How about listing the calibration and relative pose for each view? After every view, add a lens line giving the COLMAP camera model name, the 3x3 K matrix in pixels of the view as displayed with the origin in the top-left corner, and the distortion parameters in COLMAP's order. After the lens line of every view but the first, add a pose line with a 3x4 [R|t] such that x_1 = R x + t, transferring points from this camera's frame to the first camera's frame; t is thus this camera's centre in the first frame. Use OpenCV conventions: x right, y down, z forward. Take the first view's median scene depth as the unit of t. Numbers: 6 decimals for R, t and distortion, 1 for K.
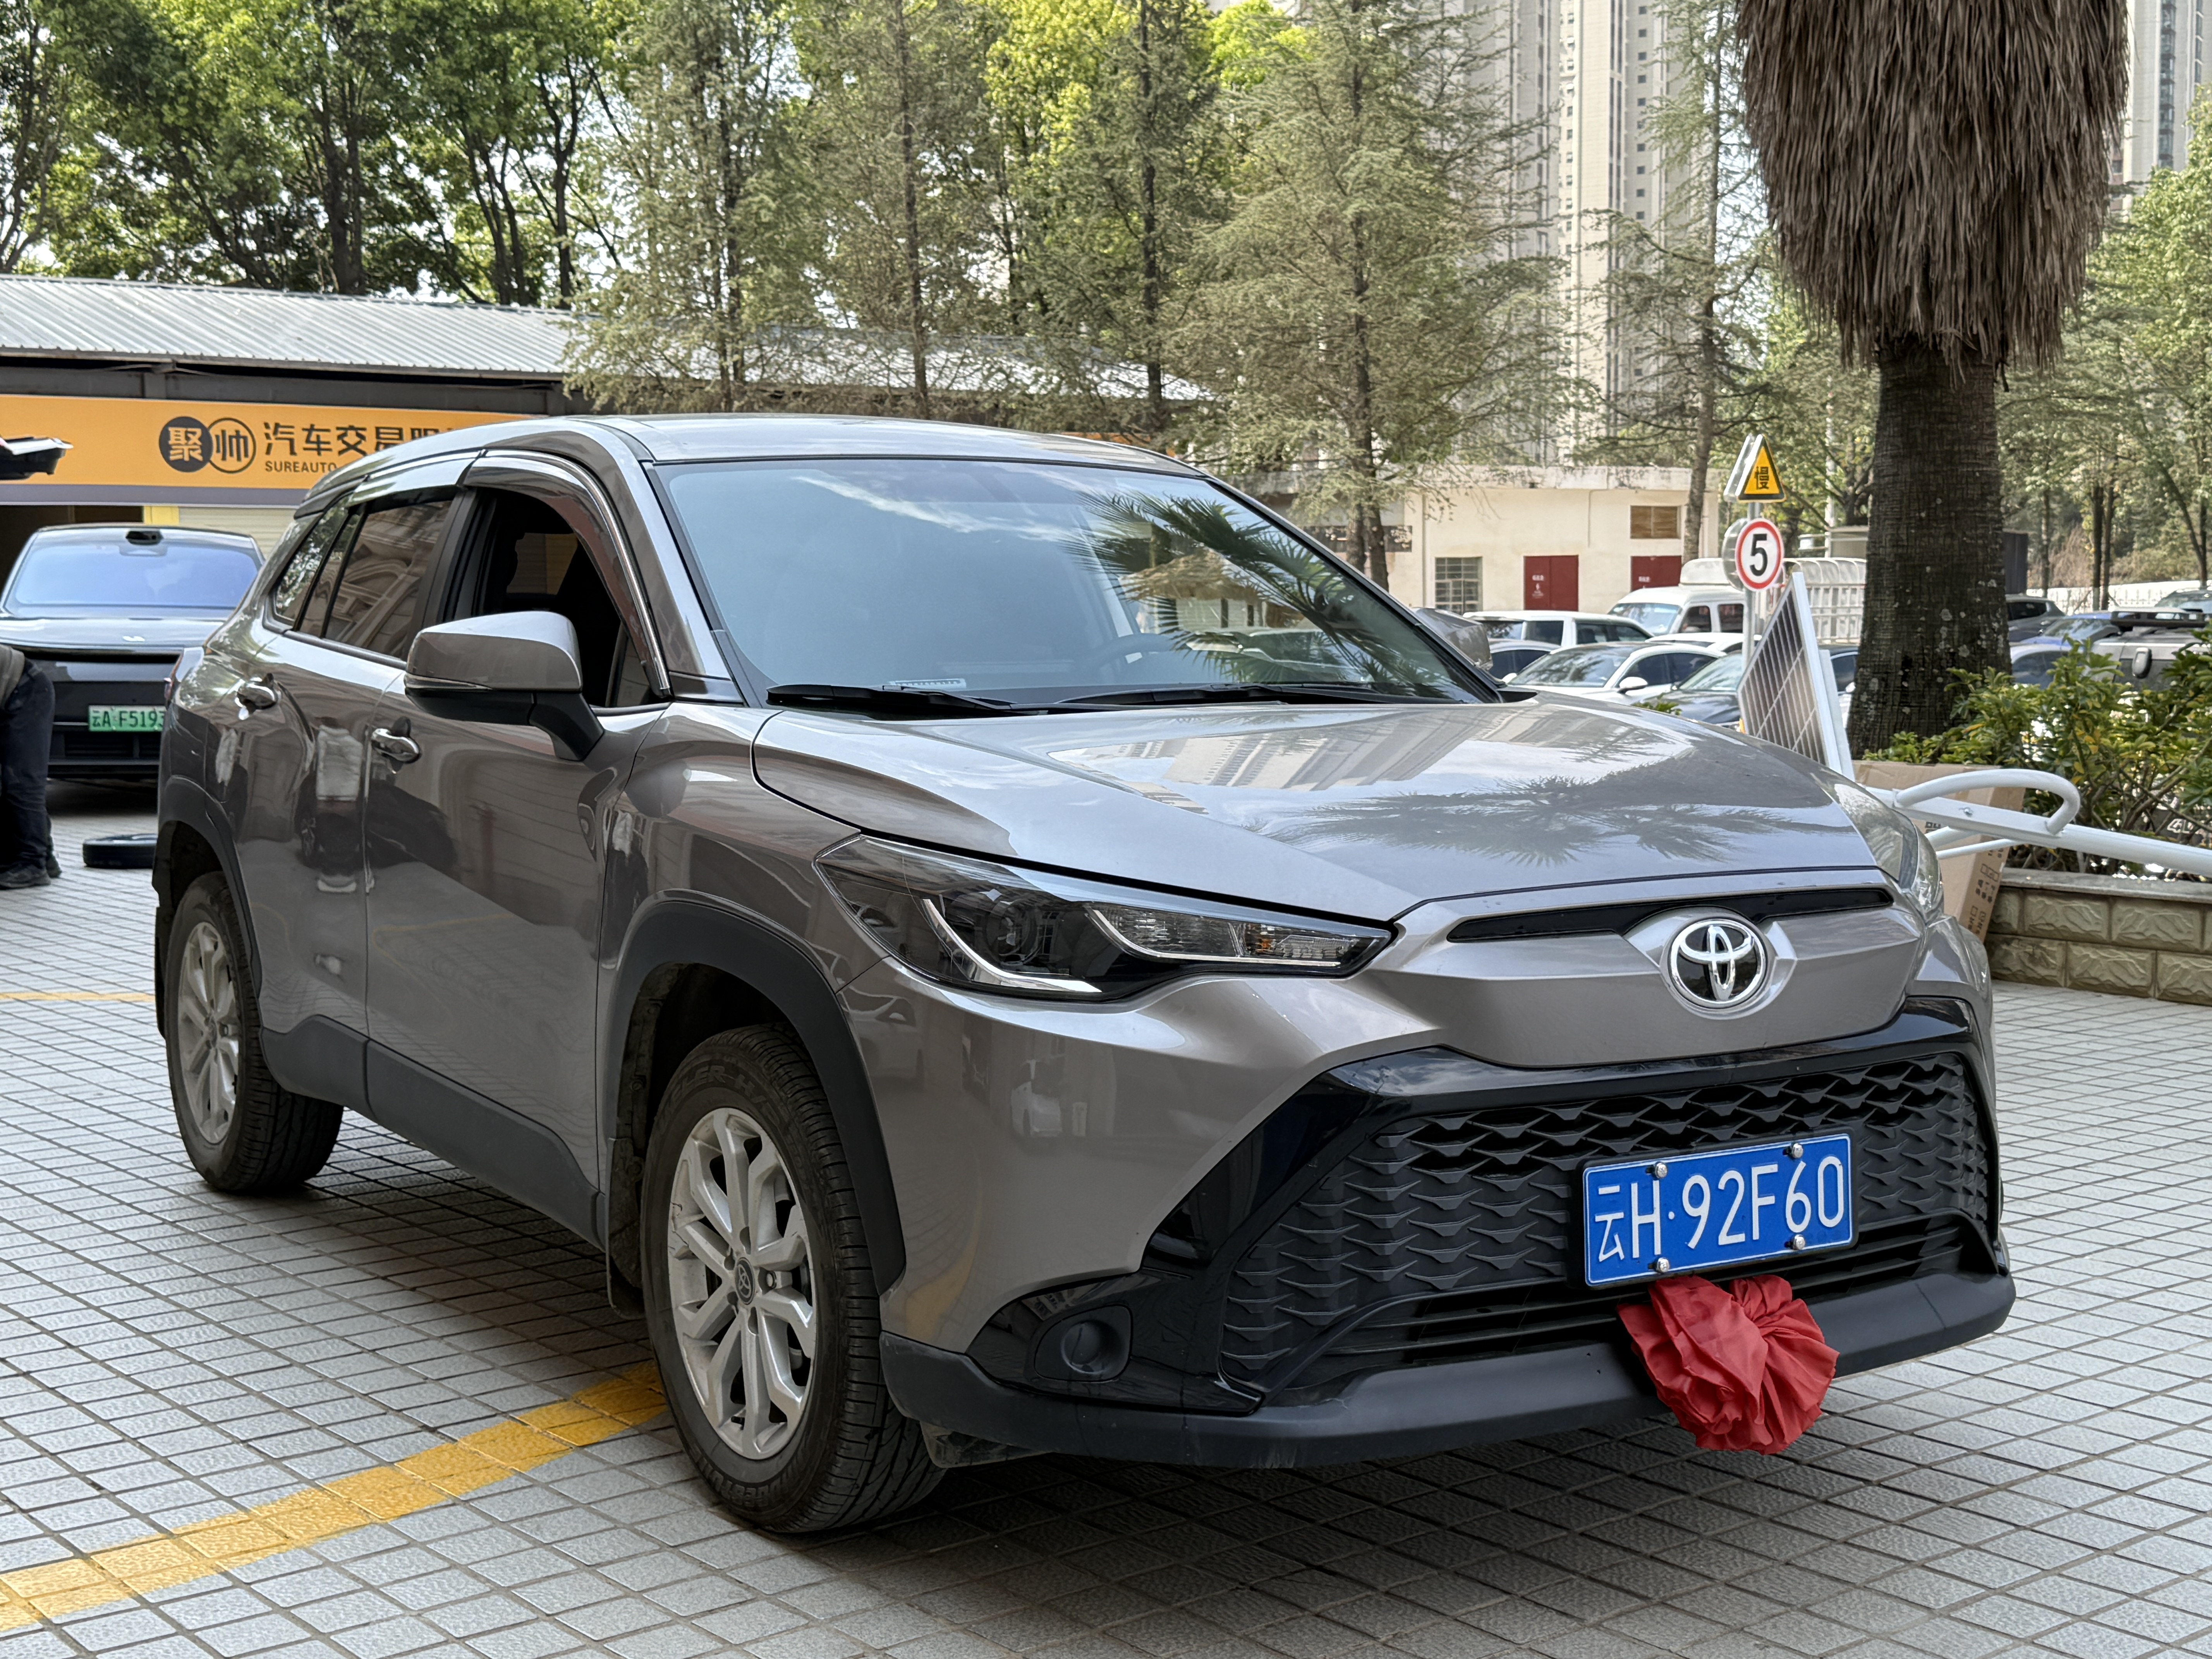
lens RADIAL K [[2807.2, 0, 1112.8], [0, 2807.2, 839.6], [0, 0, 1]] dist [0.213895, -0.517807]
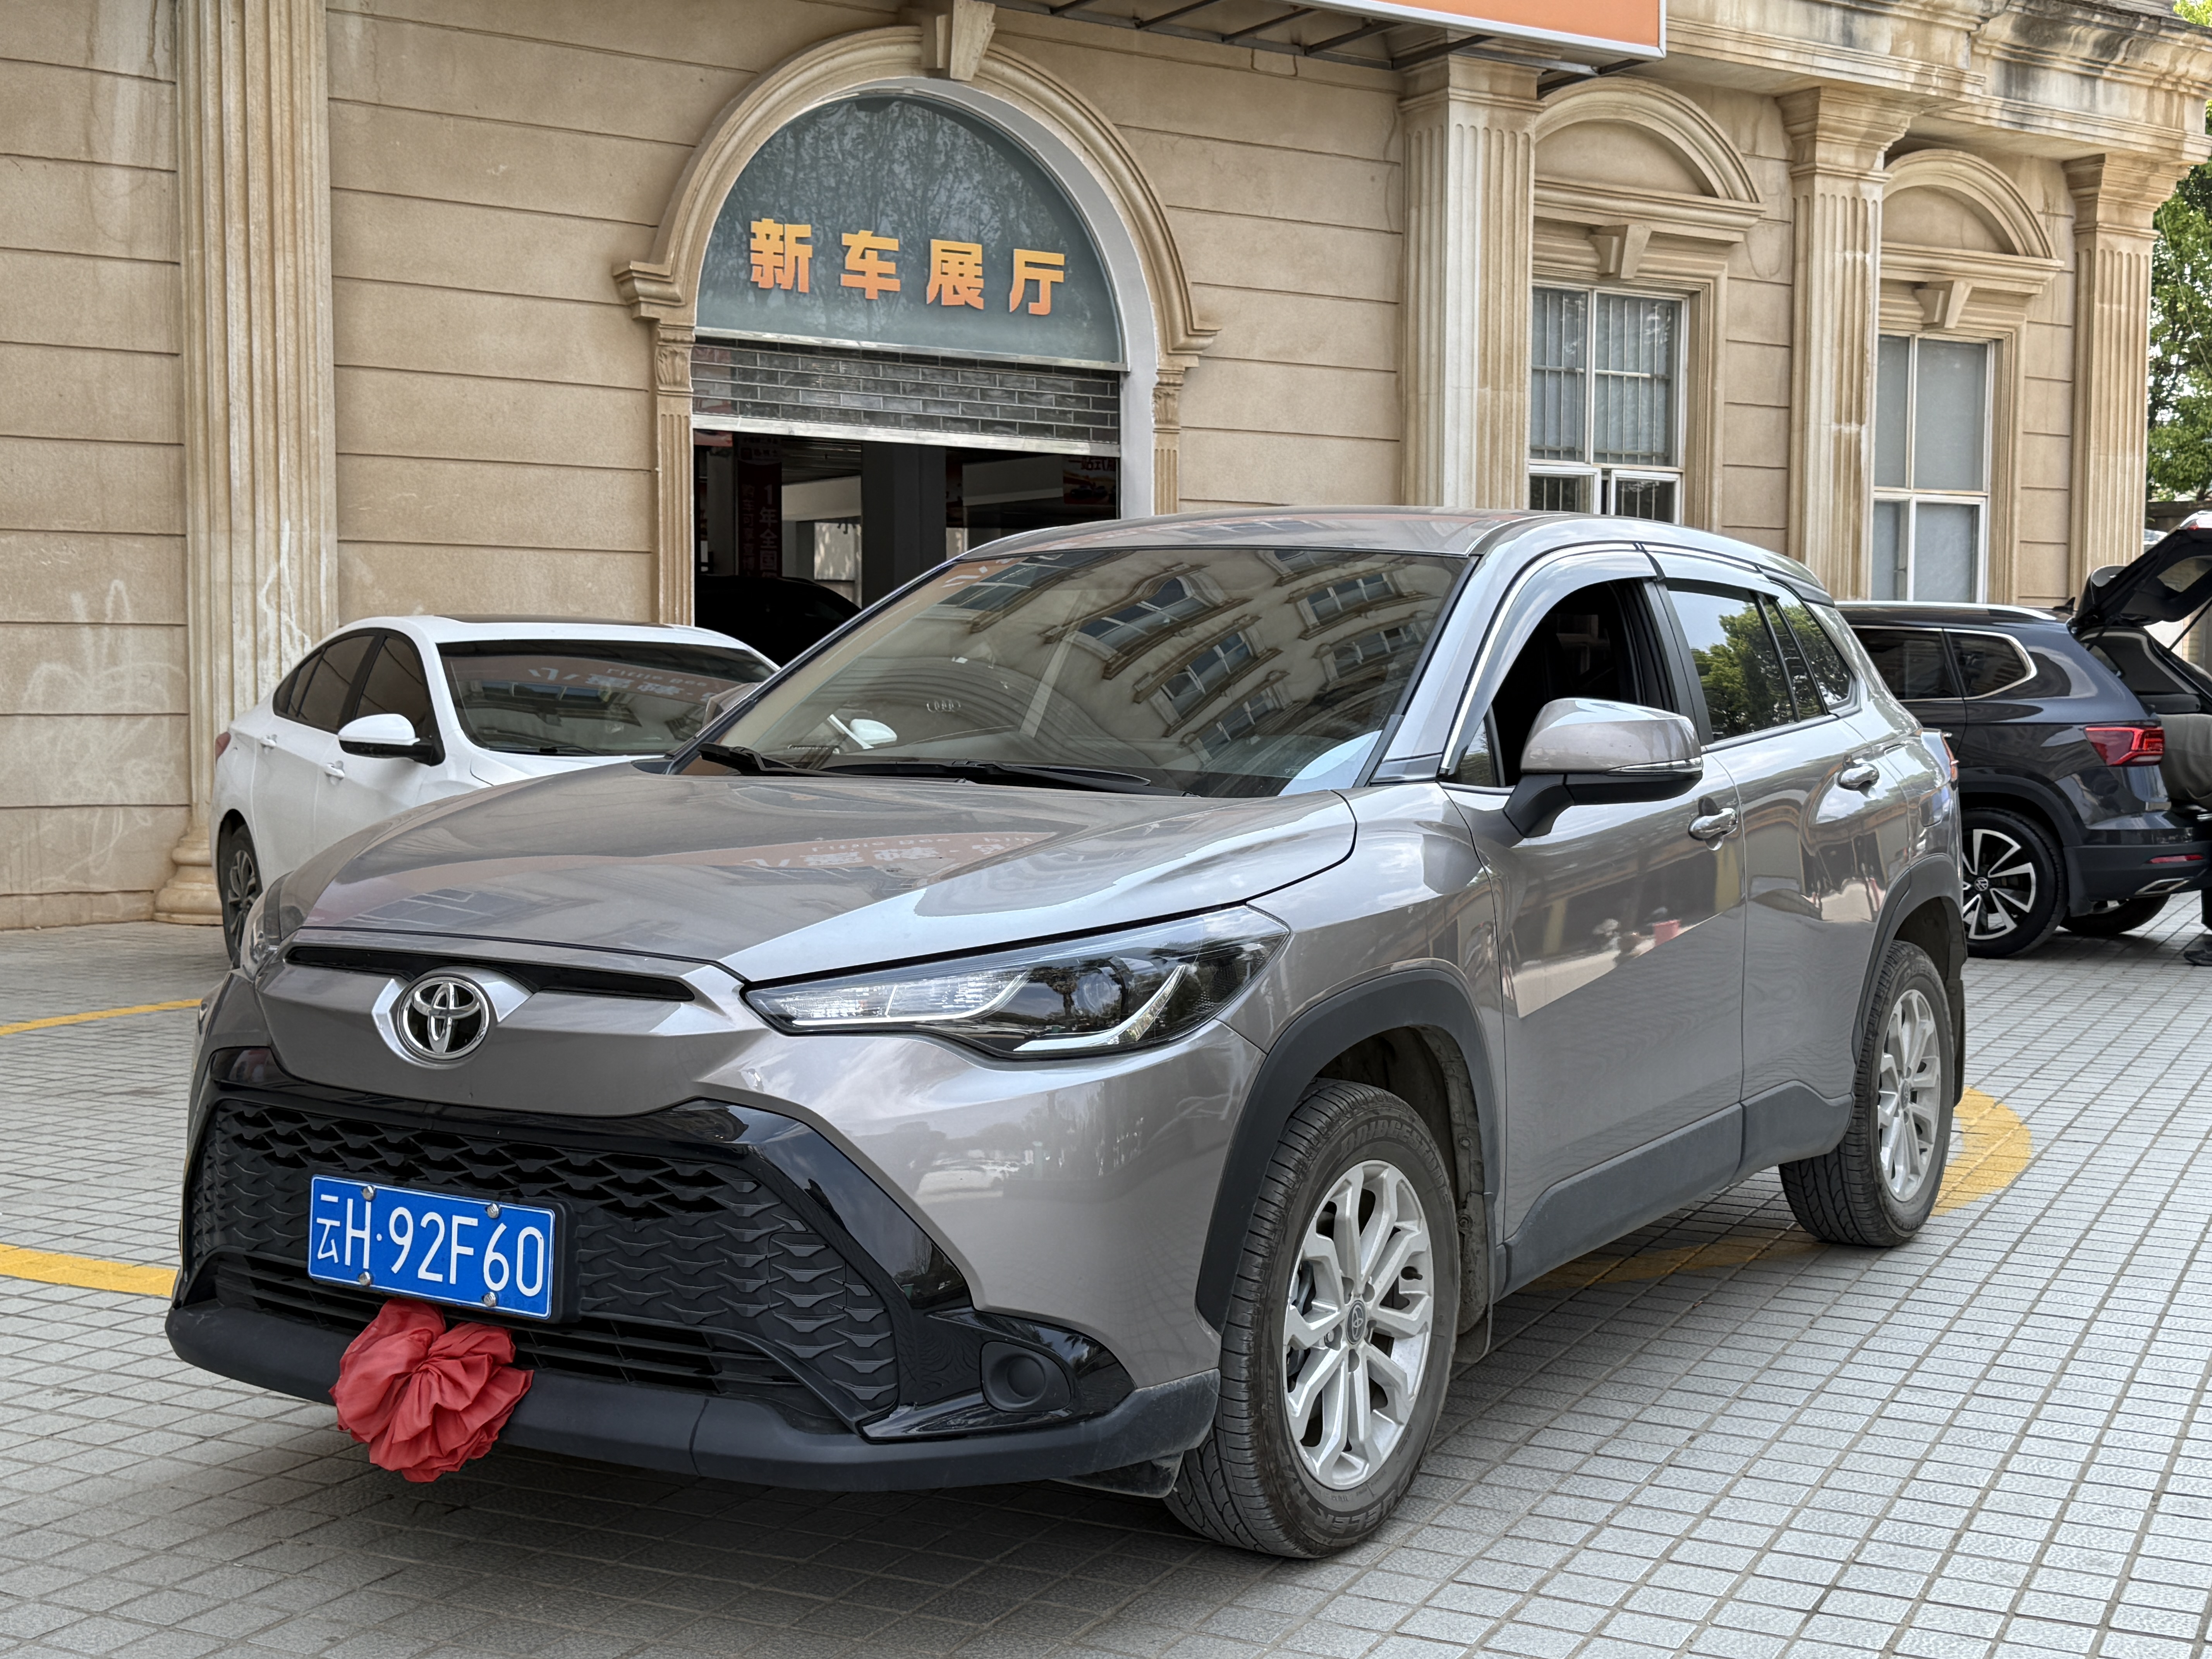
lens RADIAL K [[2807.2, 0, 1112.8], [0, 2807.2, 839.6], [0, 0, 1]] dist [0.213895, -0.517807]
pose [[0.428917, 0.067166, -0.900844, 1.256130], [-0.092010, 0.995294, 0.030400, -0.077889], [0.898646, 0.069847, 0.433078, 0.738146]]
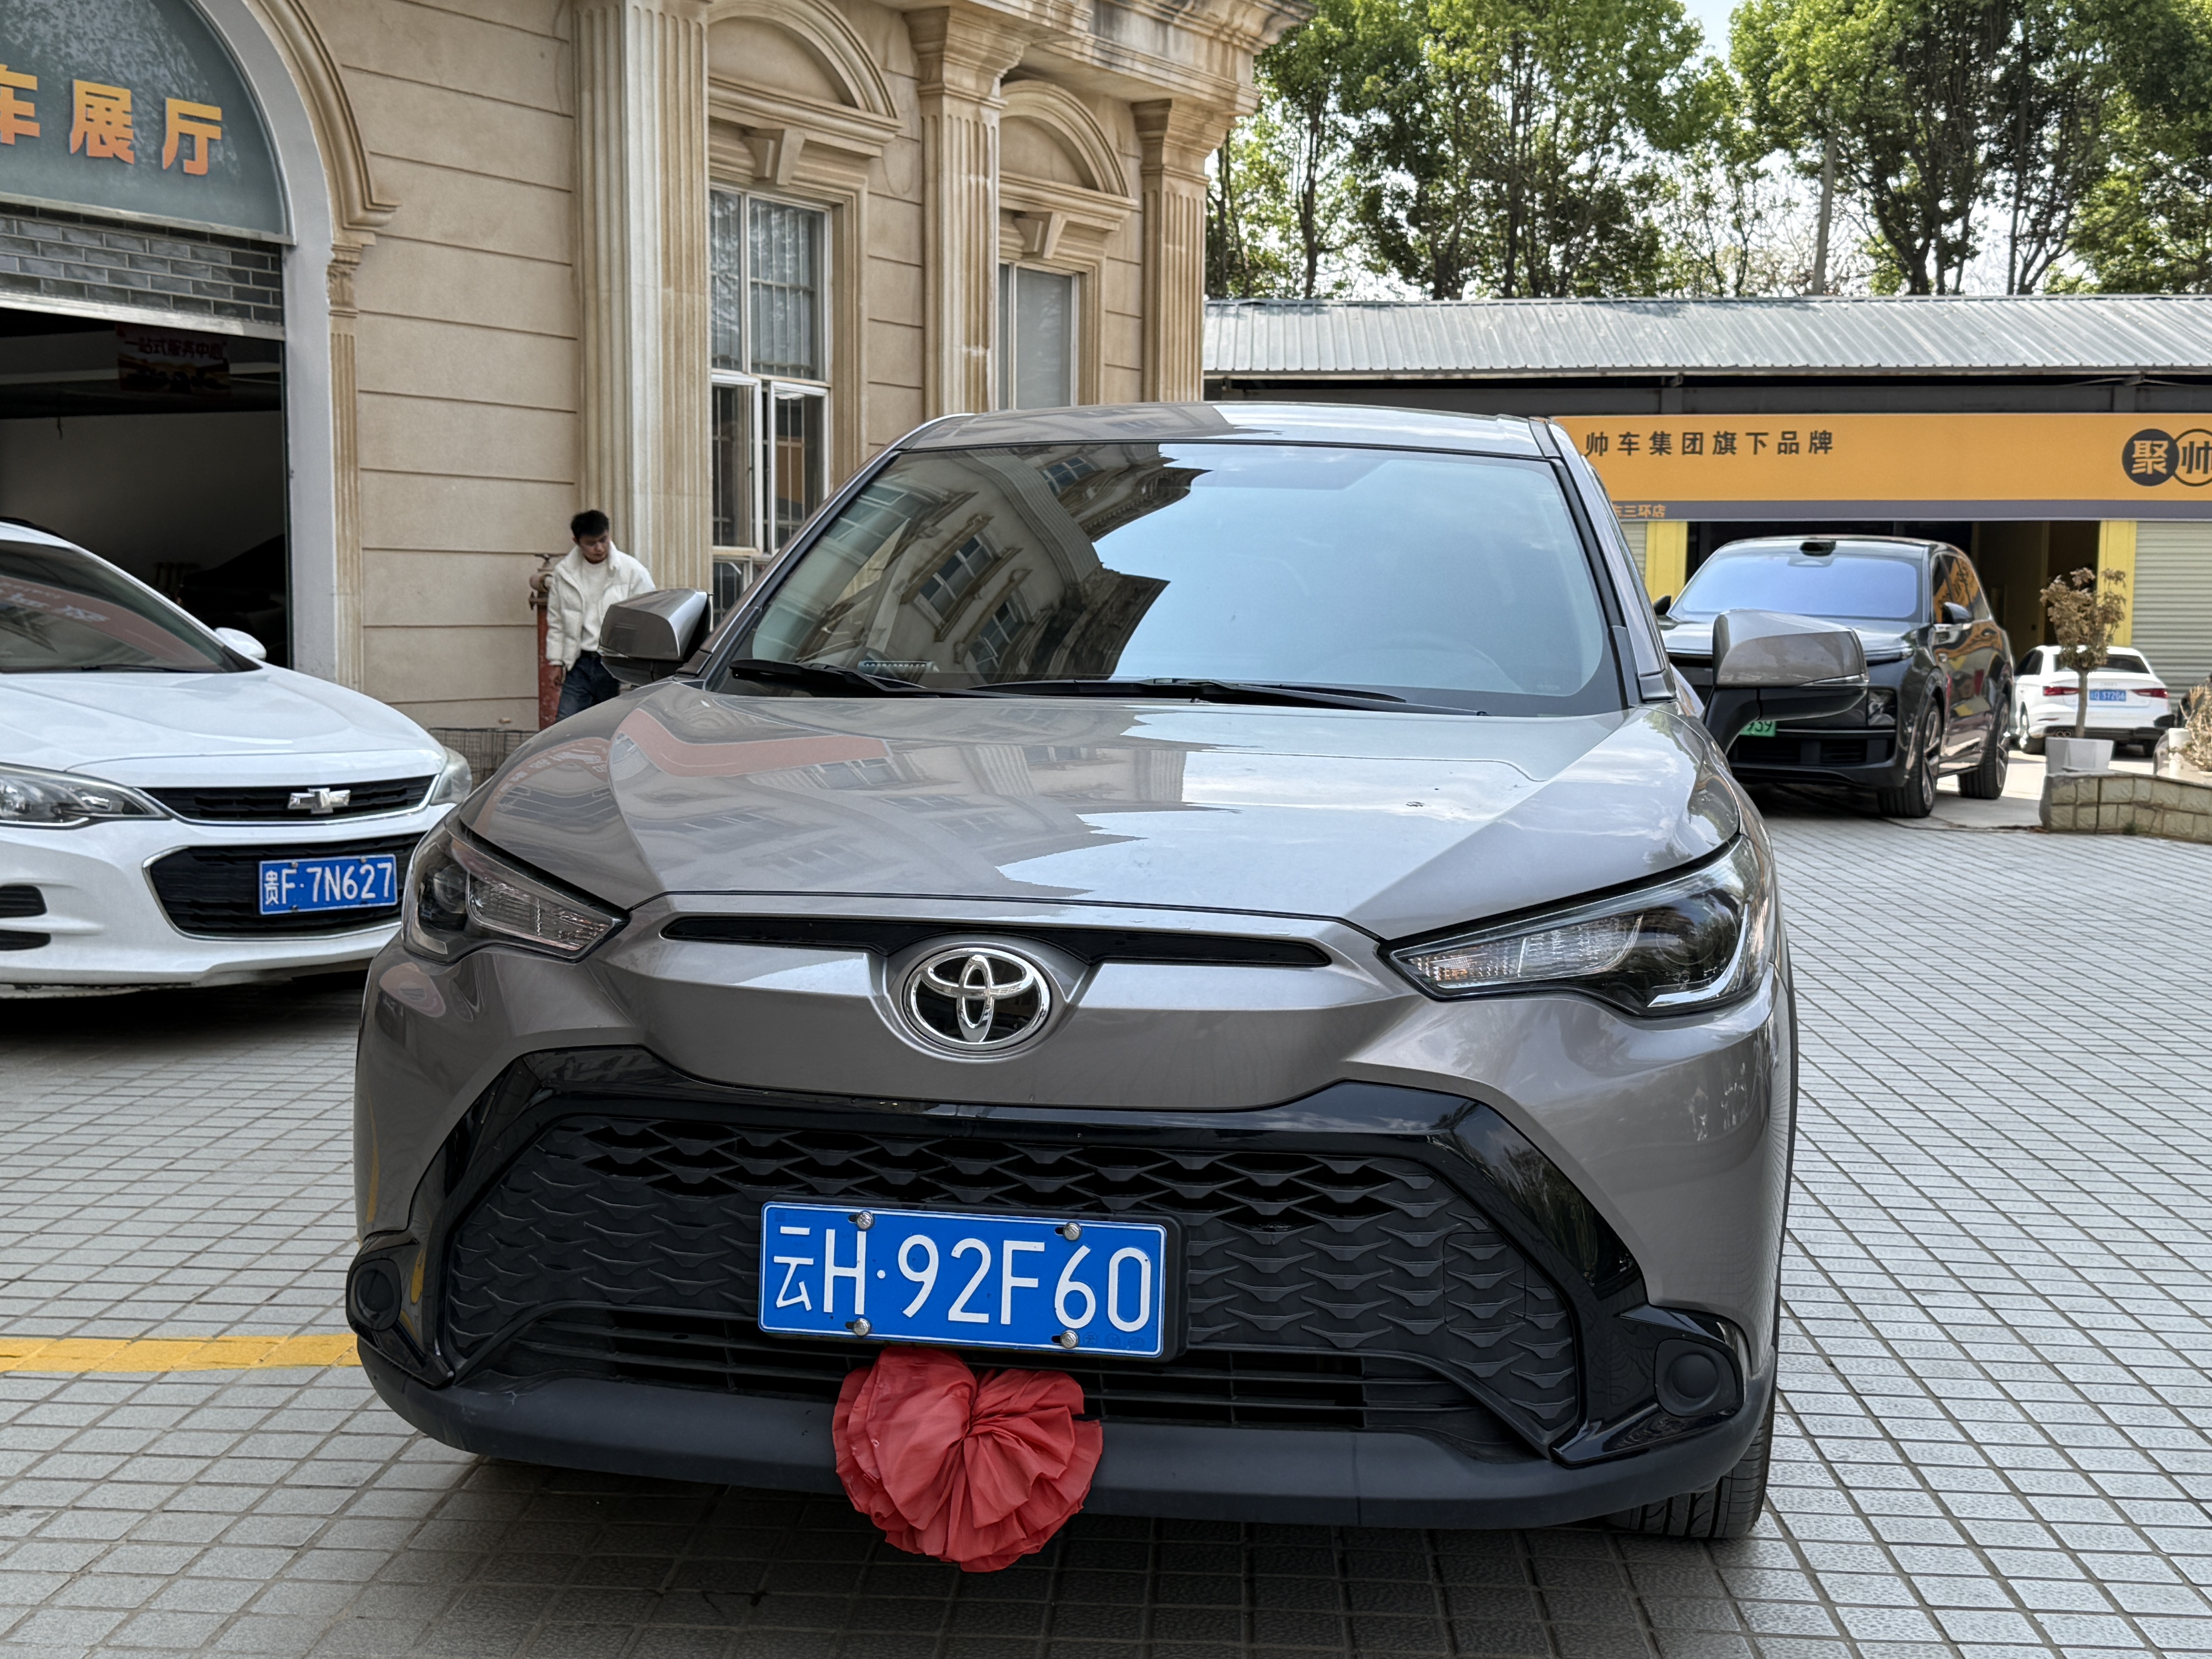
lens RADIAL K [[2807.2, 0, 1112.8], [0, 2807.2, 839.6], [0, 0, 1]] dist [0.213895, -0.517807]
pose [[0.747328, 0.076813, -0.660001, 0.791993], [-0.081040, 0.996417, 0.024203, -0.028802], [0.659495, 0.035399, 0.750875, 0.366881]]
